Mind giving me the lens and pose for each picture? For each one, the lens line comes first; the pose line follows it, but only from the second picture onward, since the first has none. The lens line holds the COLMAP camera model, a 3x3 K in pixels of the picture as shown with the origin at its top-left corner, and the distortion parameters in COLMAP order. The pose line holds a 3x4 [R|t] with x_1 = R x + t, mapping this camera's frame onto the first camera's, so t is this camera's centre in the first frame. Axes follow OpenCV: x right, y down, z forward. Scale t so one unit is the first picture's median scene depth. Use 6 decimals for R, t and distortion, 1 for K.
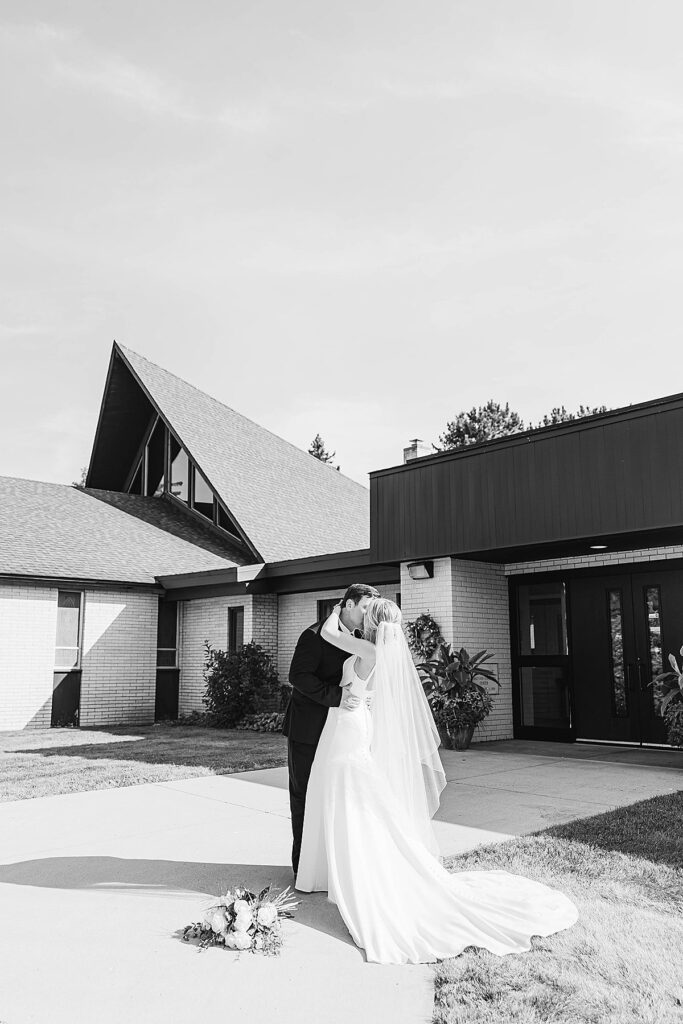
lens RADIAL K [[862.2, 0, 327.6], [0, 862.2, 523.3], [0, 0, 1]] dist [0.004958, 0.008237]
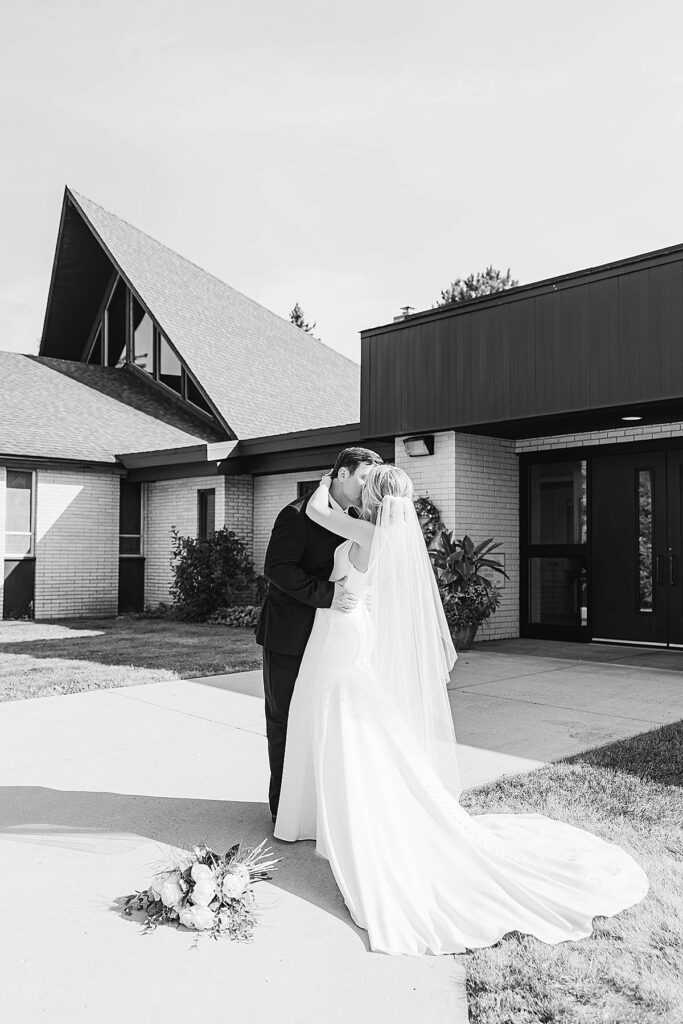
lens RADIAL K [[862.2, 0, 327.6], [0, 862.2, 523.3], [0, 0, 1]] dist [0.004958, 0.008237]
pose [[0.999606, 0.007255, 0.027115, -0.006490], [-0.010634, 0.991893, 0.126630, 0.024166], [-0.025977, -0.126869, 0.991579, 0.146307]]
